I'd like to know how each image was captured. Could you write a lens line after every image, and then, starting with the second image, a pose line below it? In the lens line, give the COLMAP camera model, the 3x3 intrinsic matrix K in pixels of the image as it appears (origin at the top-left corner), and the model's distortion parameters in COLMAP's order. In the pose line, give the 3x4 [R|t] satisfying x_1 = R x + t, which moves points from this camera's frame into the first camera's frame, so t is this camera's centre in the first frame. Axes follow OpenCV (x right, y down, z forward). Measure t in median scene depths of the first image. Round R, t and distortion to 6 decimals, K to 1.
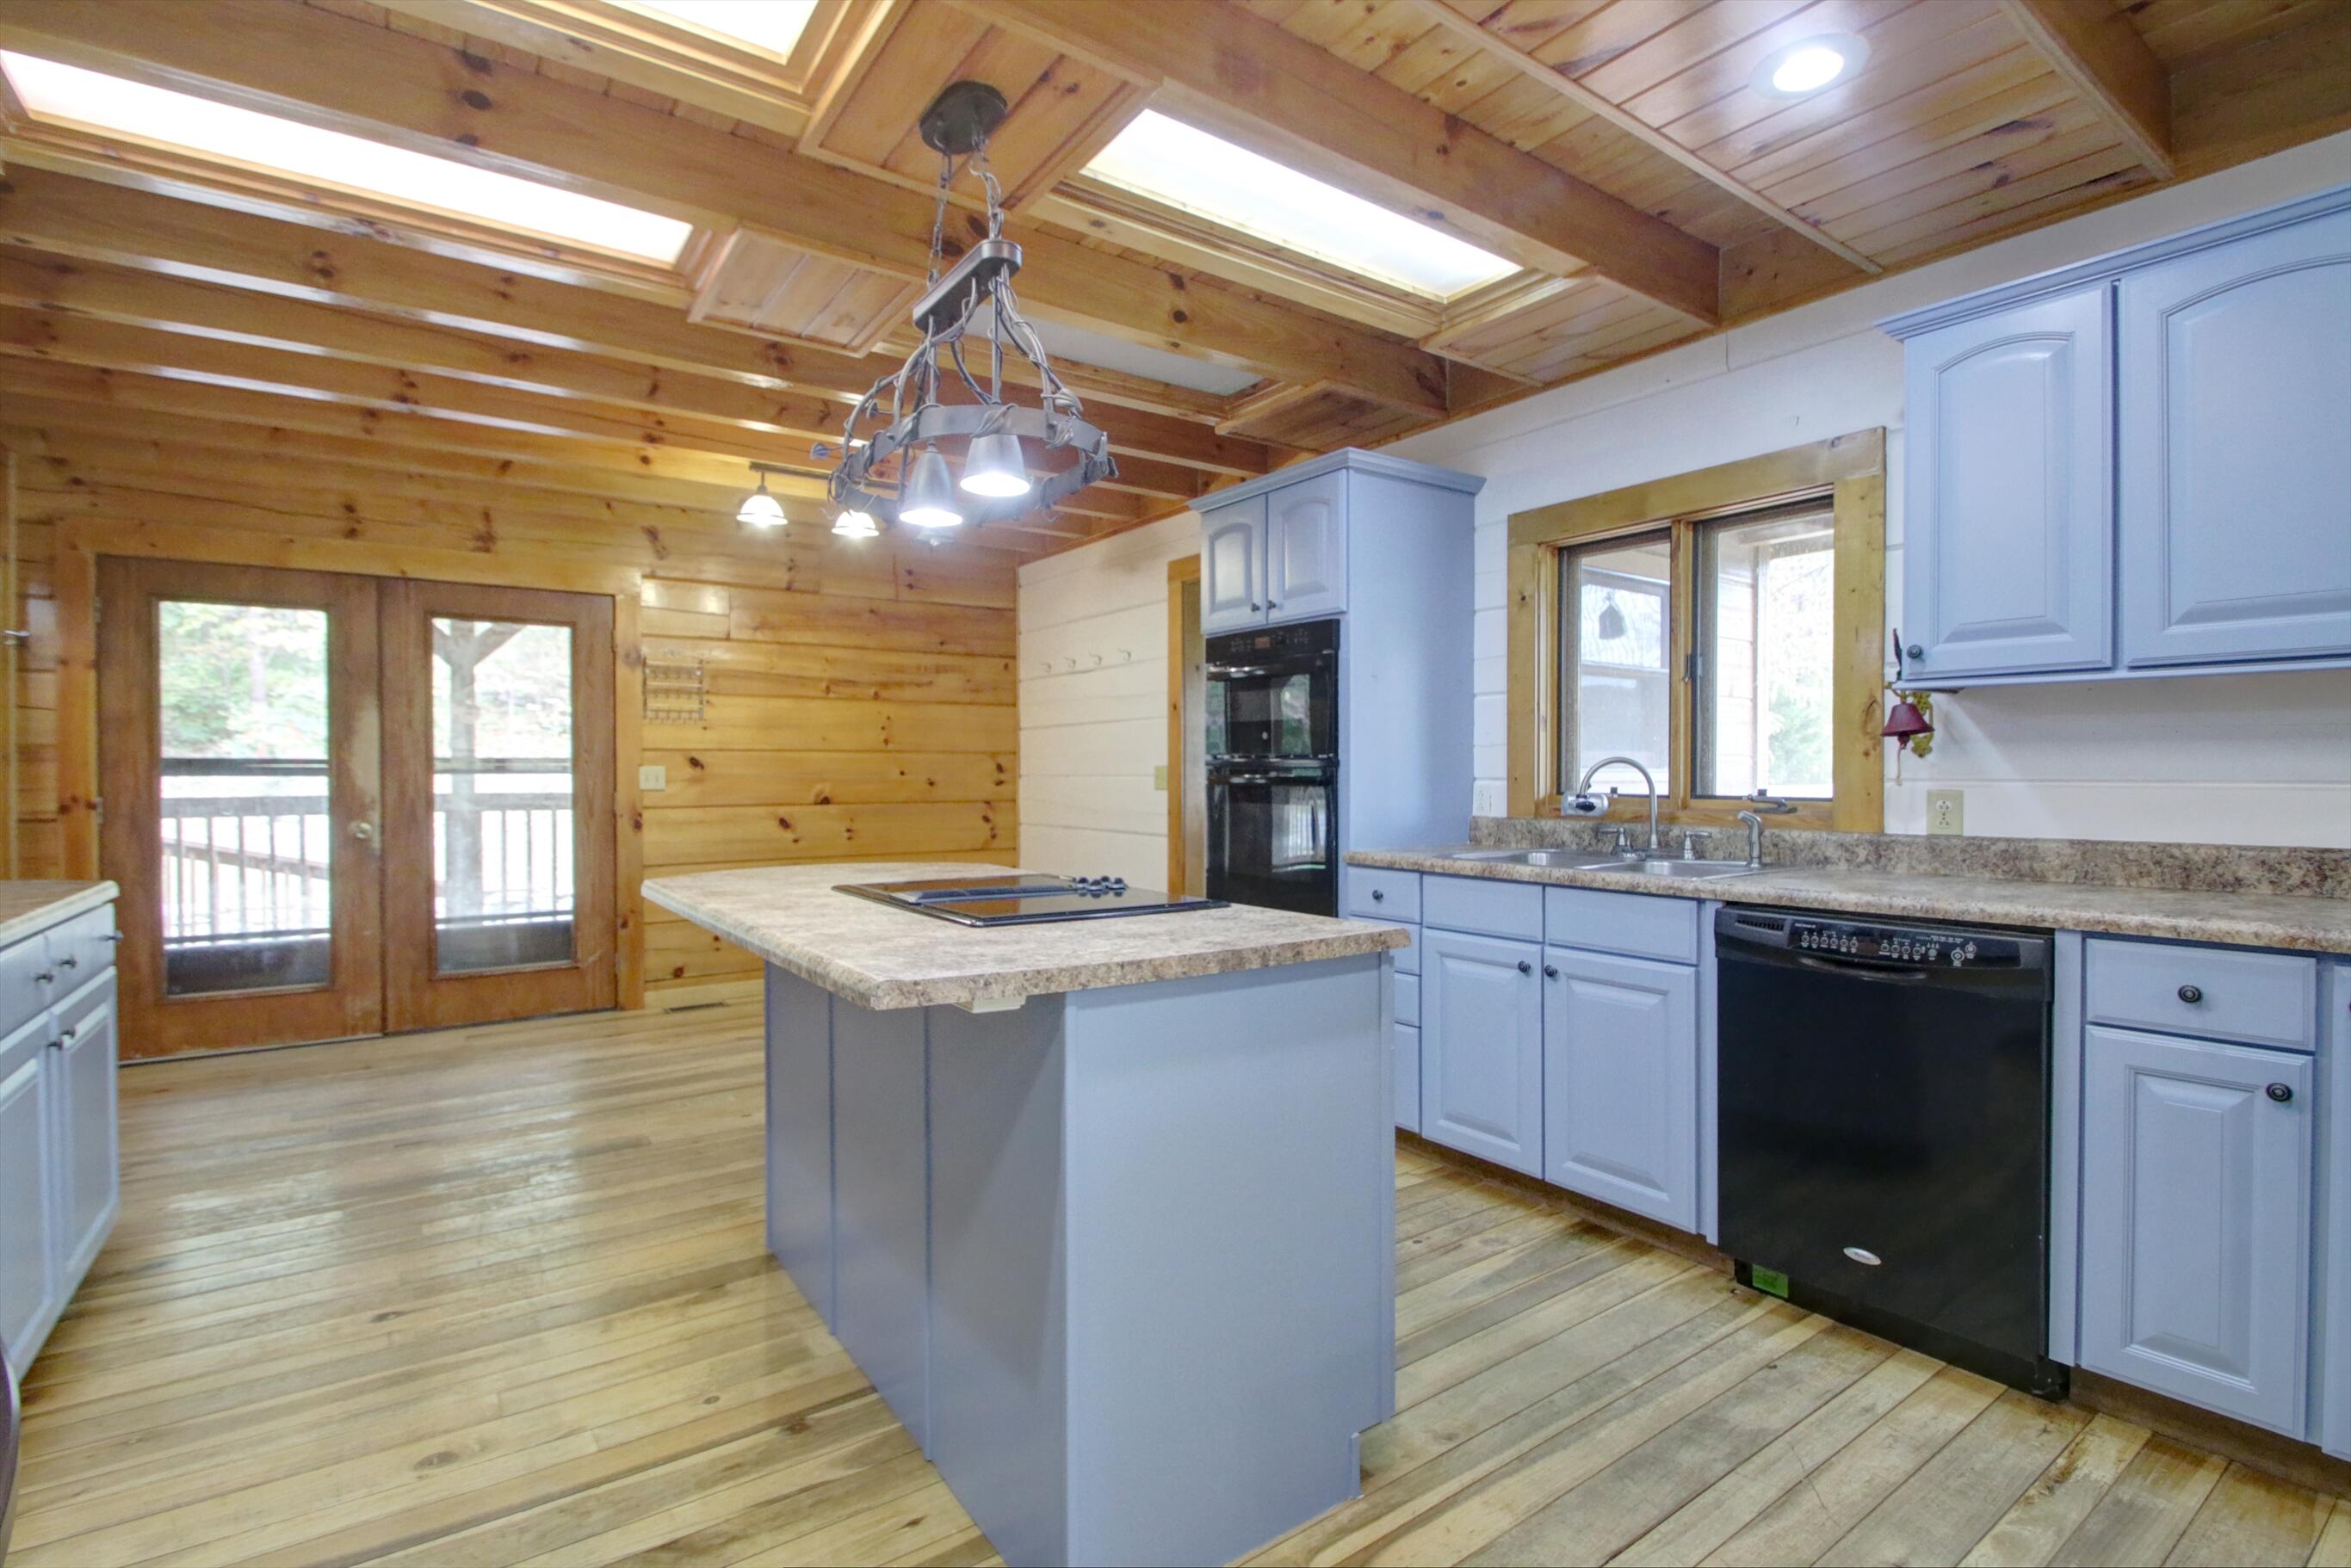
lens RADIAL K [[1085.7, 0, 1183.2], [0, 1085.7, 783.0], [0, 0, 1]] dist [-0.006779, -0.004192]
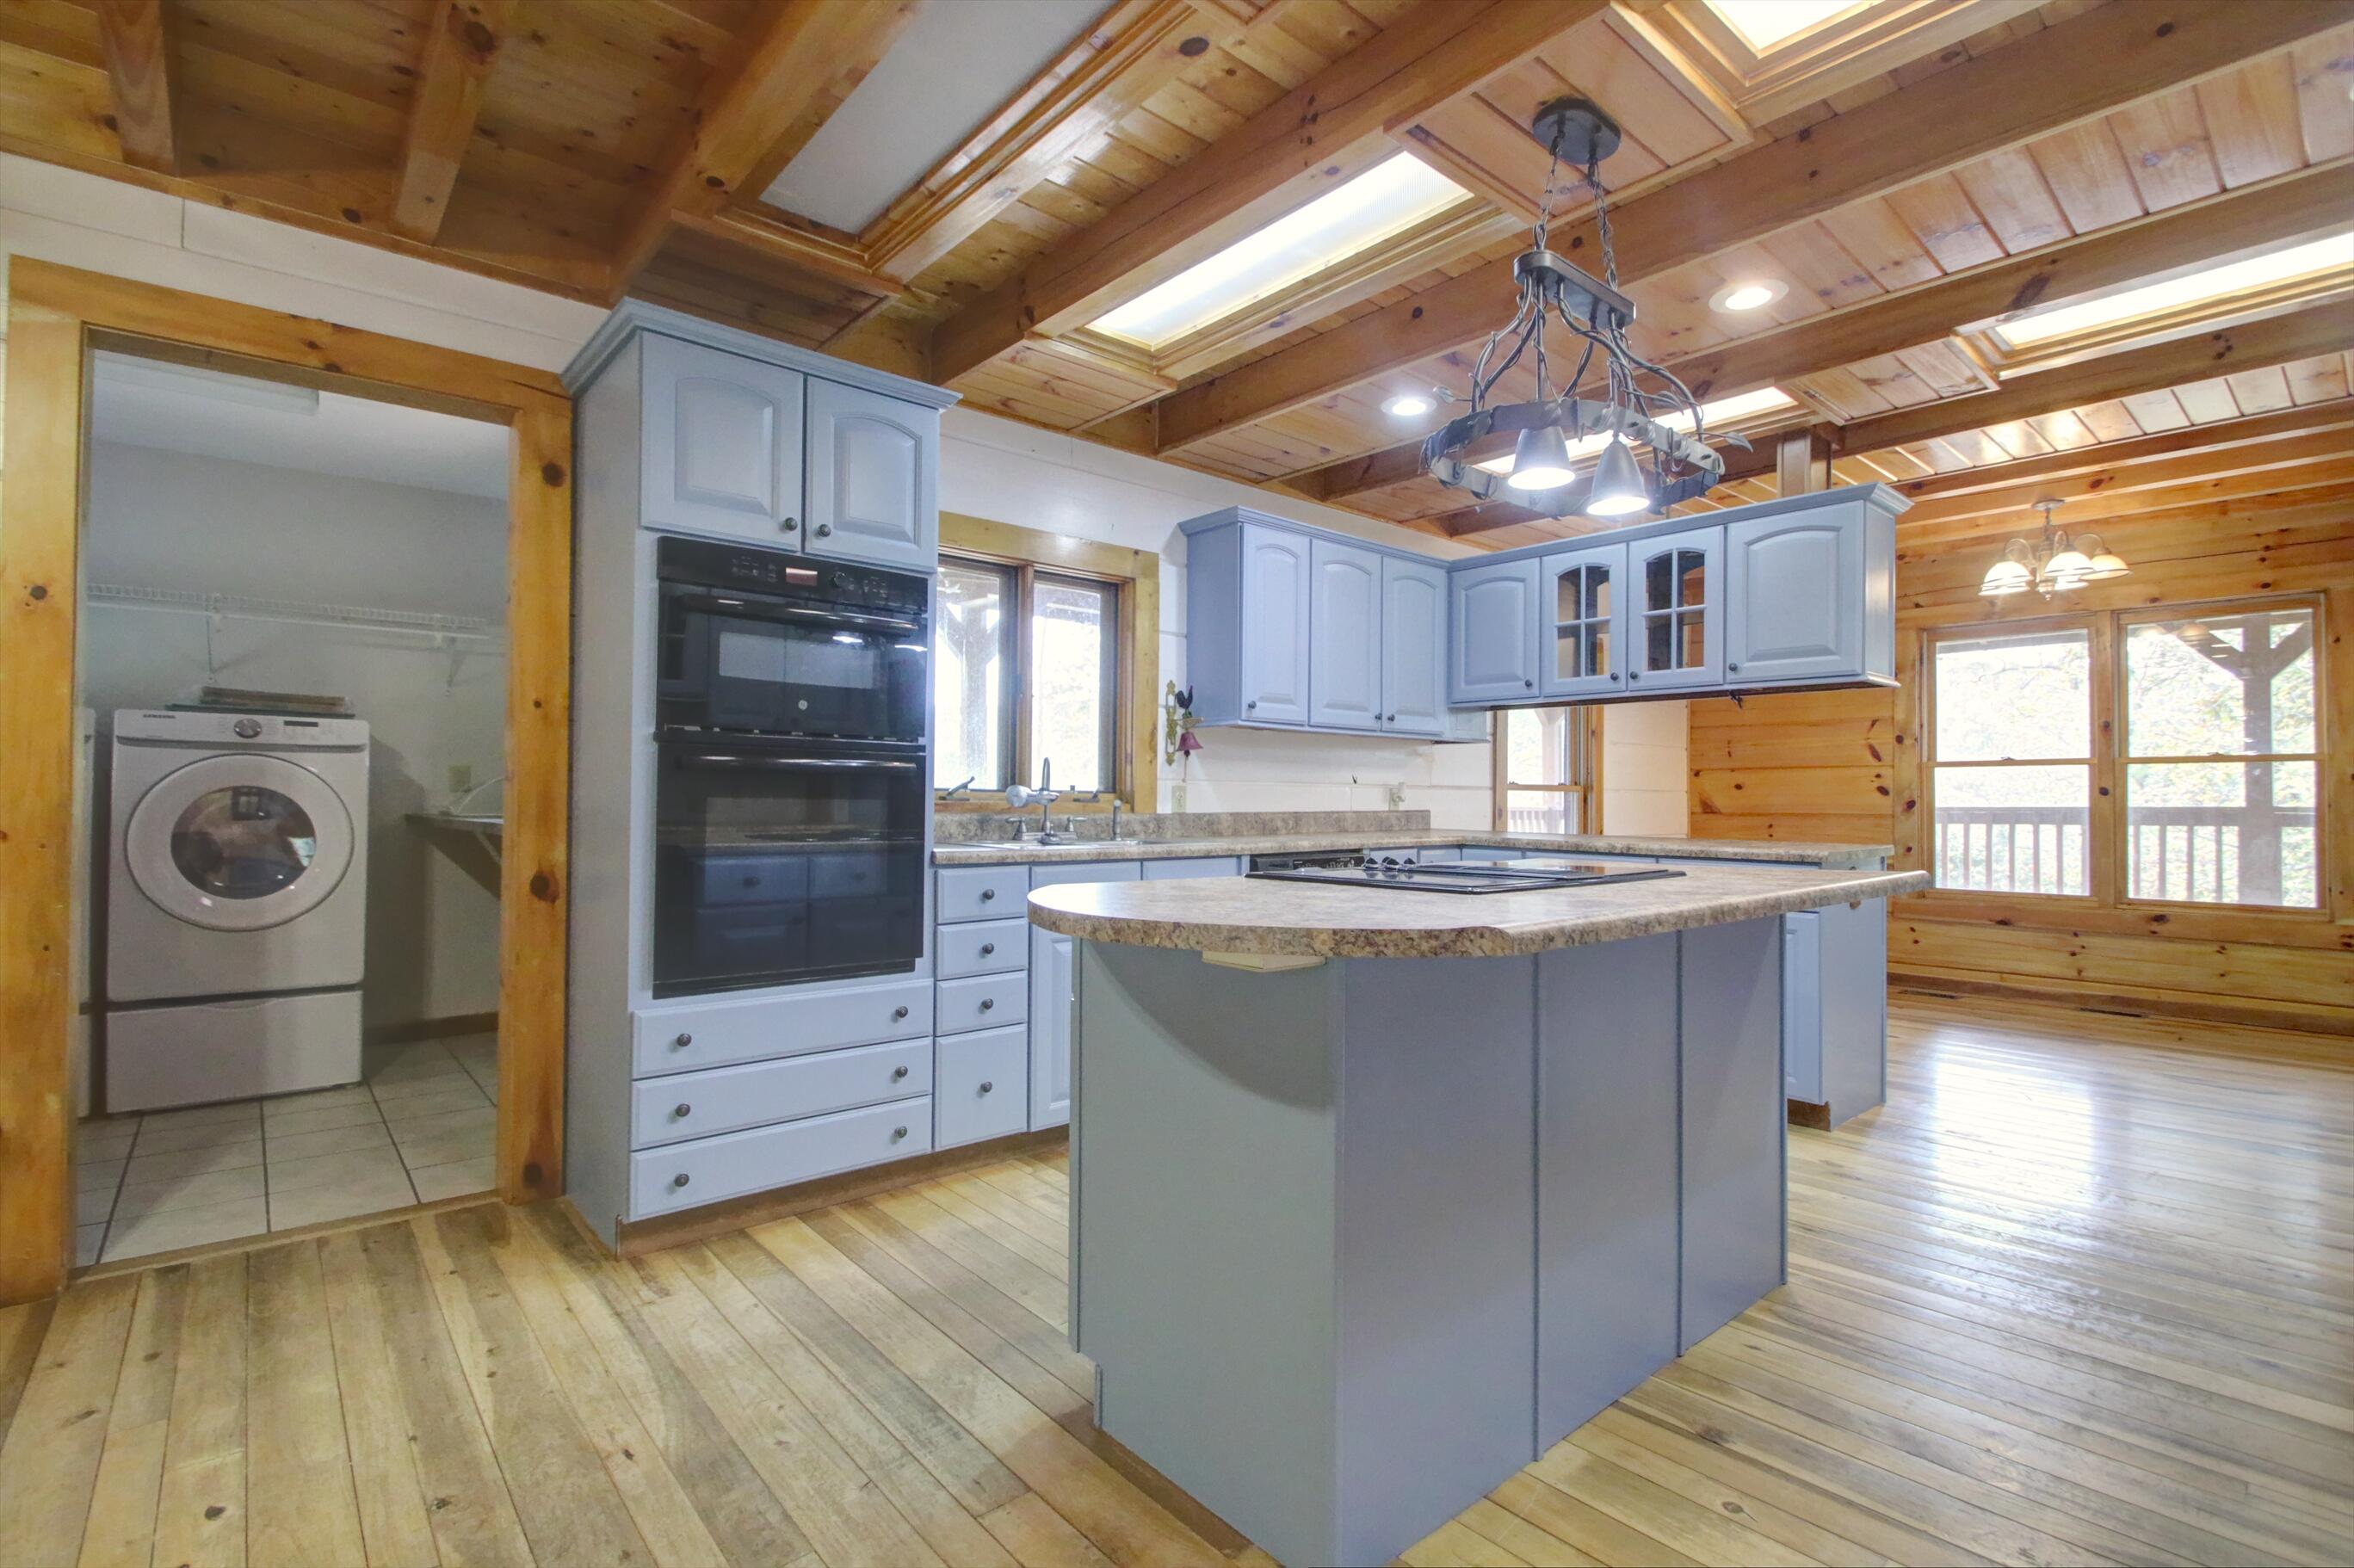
lens RADIAL K [[1087.2, 0, 1166.1], [0, 1087.2, 782.5], [0, 0, 1]] dist [-0.006779, -0.004192]
pose [[-0.088828, 0.019626, 0.995854, -0.487520], [0.004824, 0.999803, -0.019273, 0.017299], [-0.996035, 0.003091, -0.088905, 0.600436]]
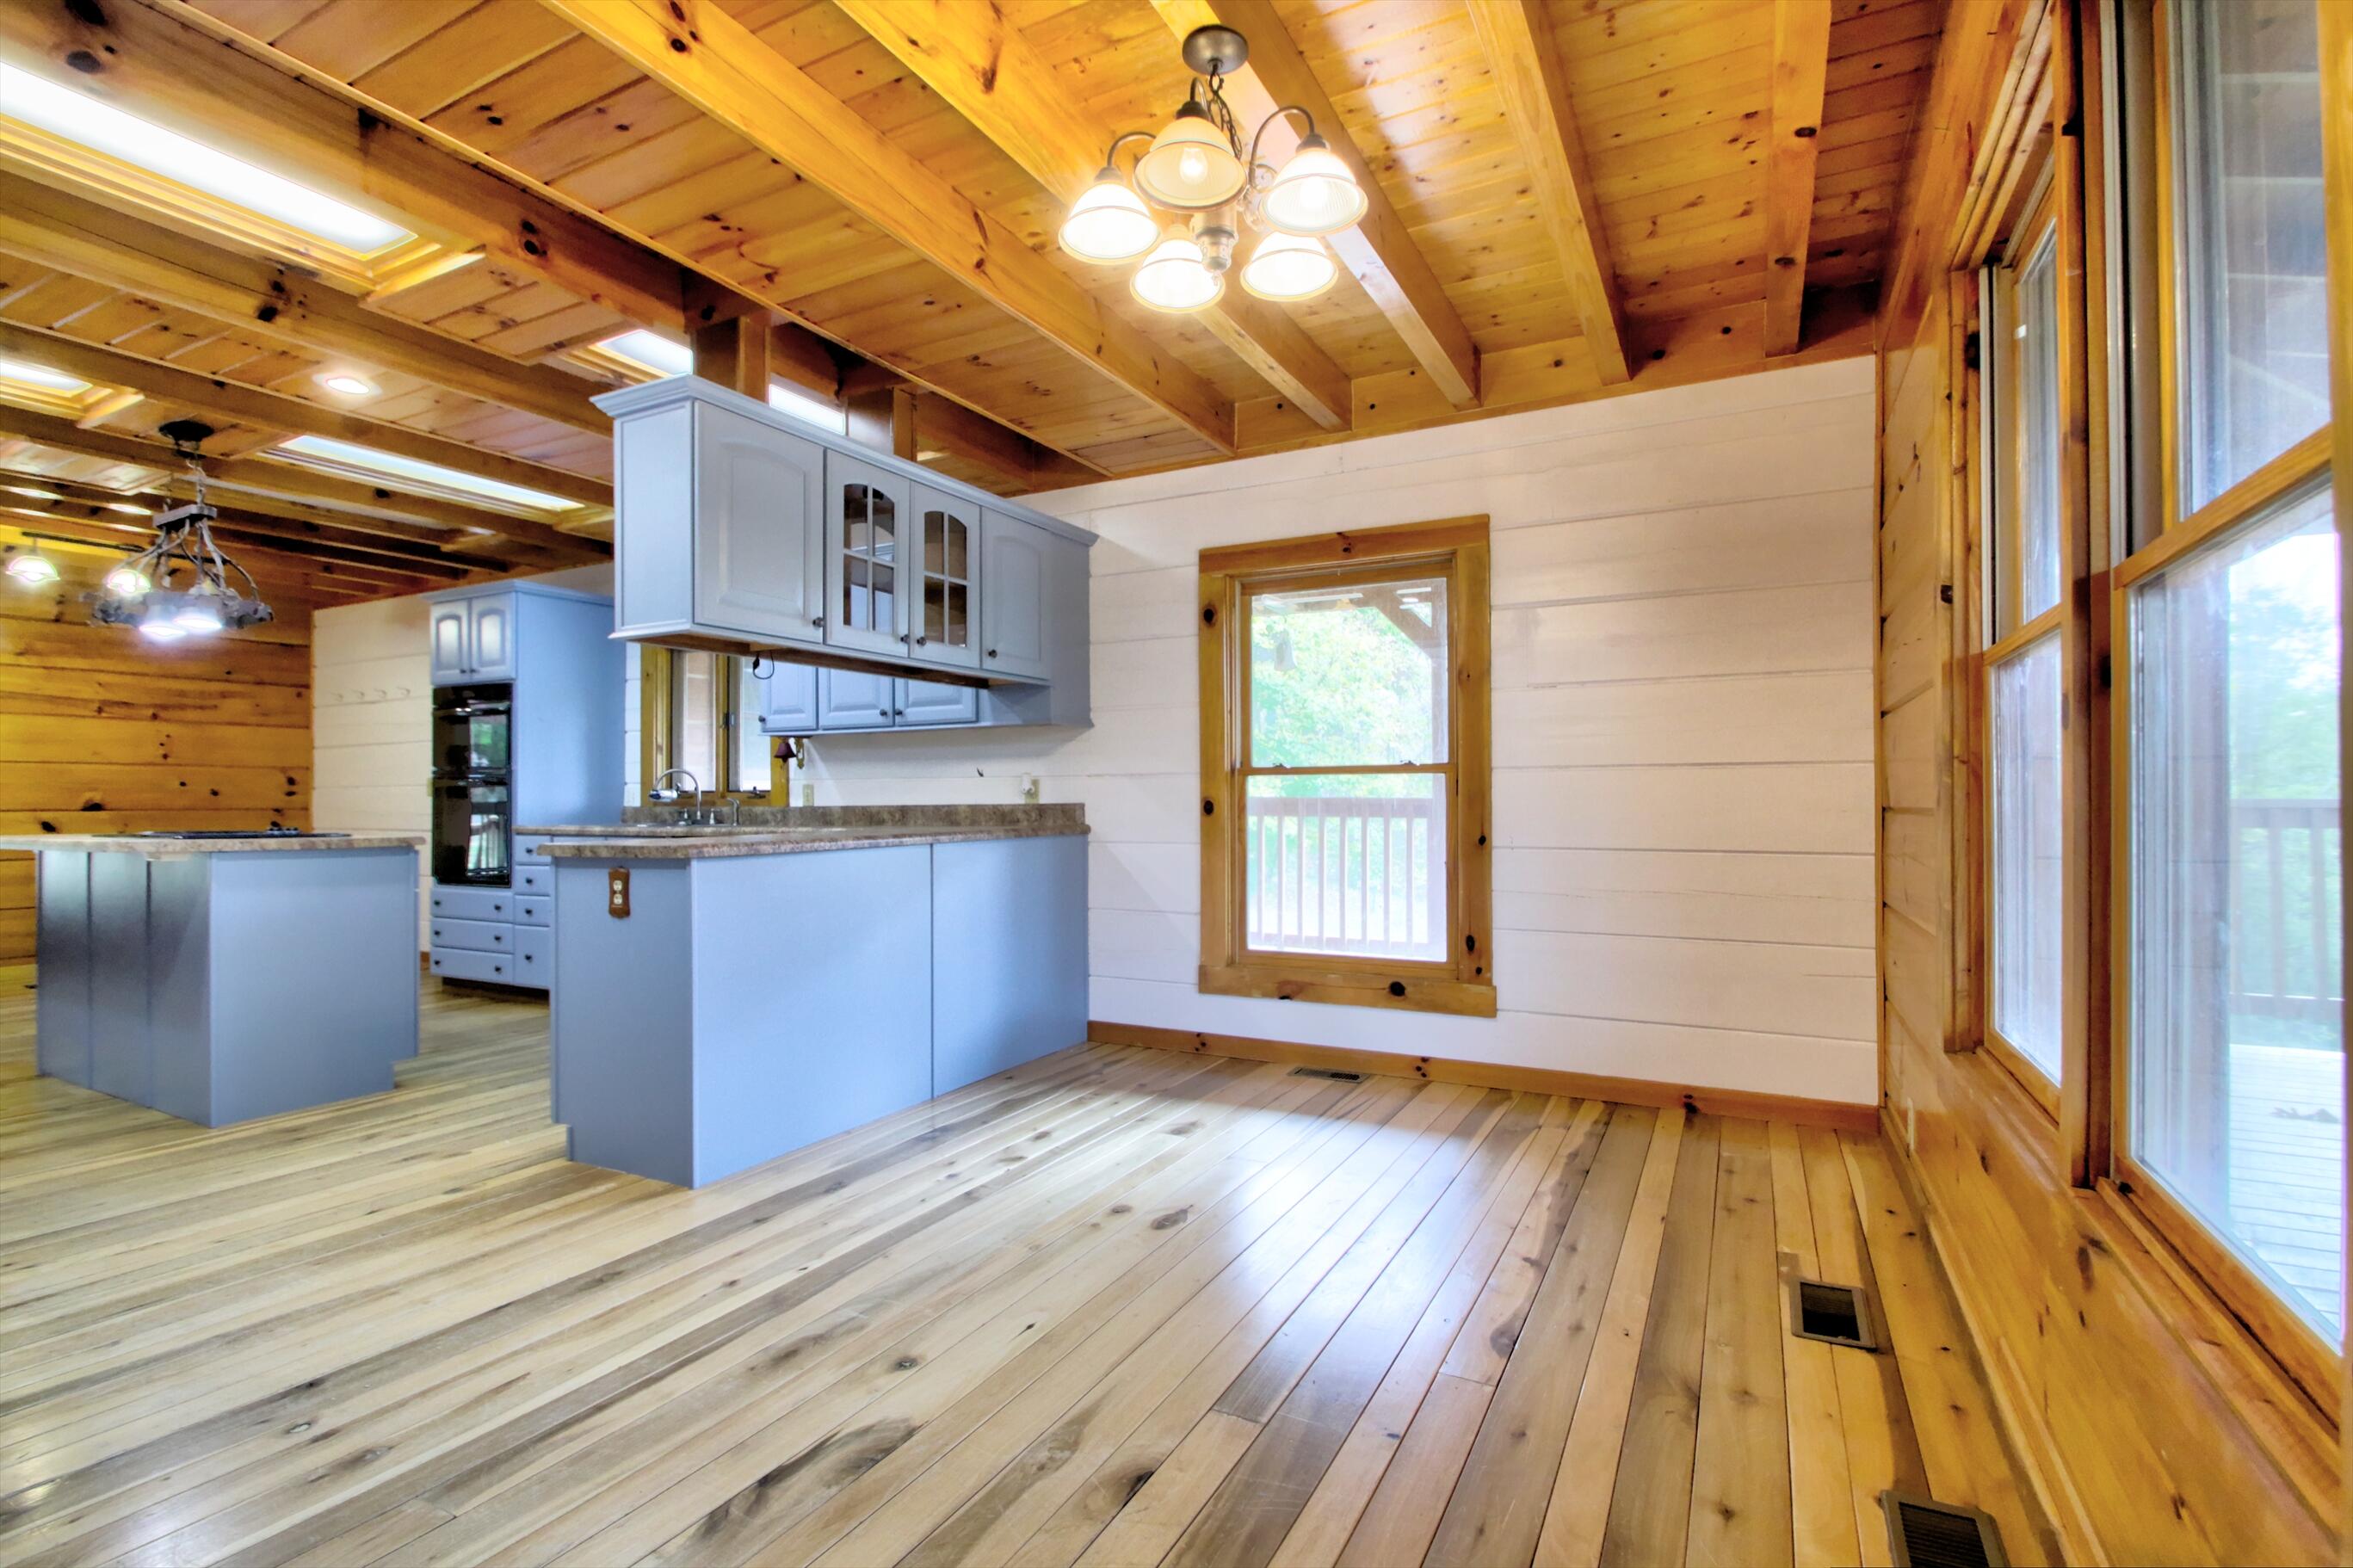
lens RADIAL K [[1086.8, 0, 1164.1], [0, 1086.8, 790.2], [0, 0, 1]] dist [-0.006779, -0.004192]
pose [[0.895512, 0.004563, 0.445013, 0.201241], [0.005293, 0.999768, -0.020901, 0.033108], [-0.445005, 0.021073, 0.895280, -0.596010]]
